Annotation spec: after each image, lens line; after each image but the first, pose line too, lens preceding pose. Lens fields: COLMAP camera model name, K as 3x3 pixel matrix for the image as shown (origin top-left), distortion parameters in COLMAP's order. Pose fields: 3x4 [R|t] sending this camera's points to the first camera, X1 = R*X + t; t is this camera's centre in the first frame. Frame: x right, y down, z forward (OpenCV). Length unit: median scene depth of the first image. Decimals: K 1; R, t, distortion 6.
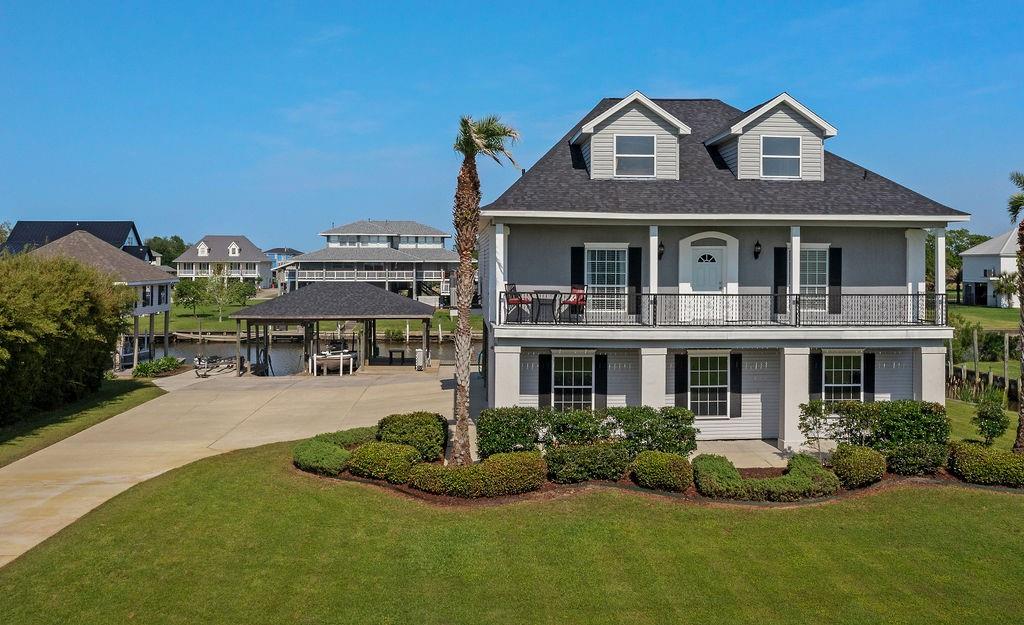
lens RADIAL K [[806.1, 0, 512.0], [0, 806.1, 312.5], [0, 0, 1]] dist [-0.007469, -0.002875]
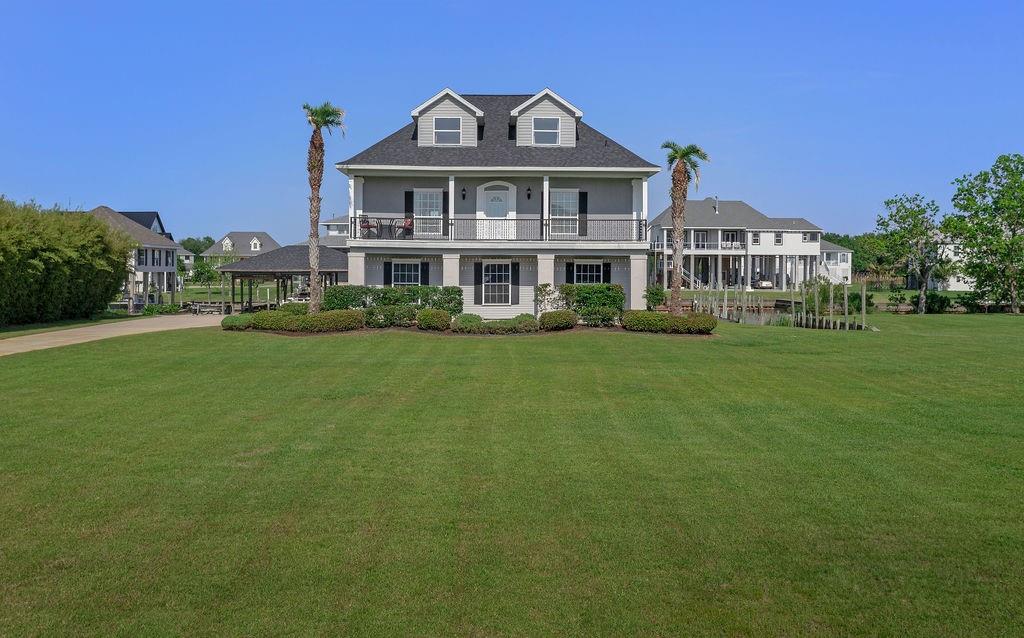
lens RADIAL K [[815.6, 0, 512.0], [0, 815.6, 319.0], [0, 0, 1]] dist [0.012407, 0.002341]
pose [[0.998808, 0.003641, -0.048680, 0.349088], [-0.003828, 0.999986, -0.003748, 0.164328], [0.048665, 0.003930, 0.998807, -0.525663]]
